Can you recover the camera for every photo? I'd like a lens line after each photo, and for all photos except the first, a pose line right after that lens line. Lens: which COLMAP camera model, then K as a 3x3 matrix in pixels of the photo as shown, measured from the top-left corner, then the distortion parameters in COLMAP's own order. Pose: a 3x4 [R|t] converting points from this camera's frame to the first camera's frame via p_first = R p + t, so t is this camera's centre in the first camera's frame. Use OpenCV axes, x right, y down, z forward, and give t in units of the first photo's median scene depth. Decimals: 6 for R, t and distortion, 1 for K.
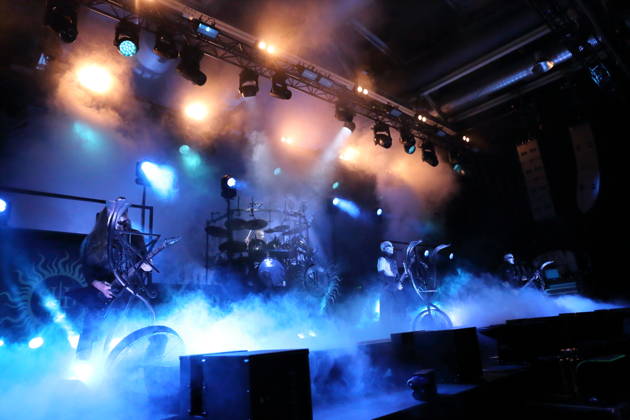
lens RADIAL K [[457.5, 0, 315.0], [0, 457.5, 210.0], [0, 0, 1]] dist [-0.005325, 0.001441]
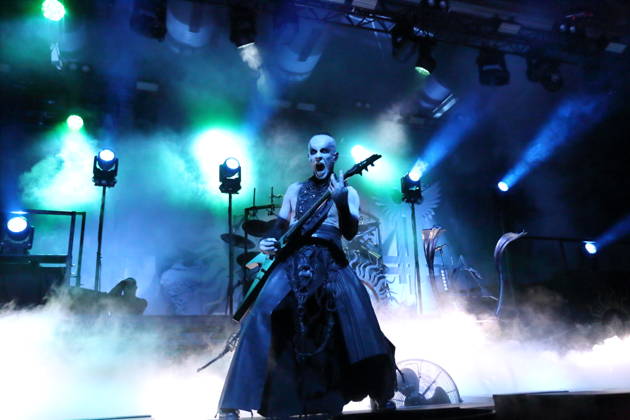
lens RADIAL K [[546.3, 0, 315.0], [0, 546.3, 210.0], [0, 0, 1]] dist [0.006880, 0.001901]
pose [[0.905250, -0.091853, -0.414831, 0.218068], [0.085465, 0.995761, -0.033982, 0.032337], [0.416194, -0.004691, 0.909264, 0.215152]]
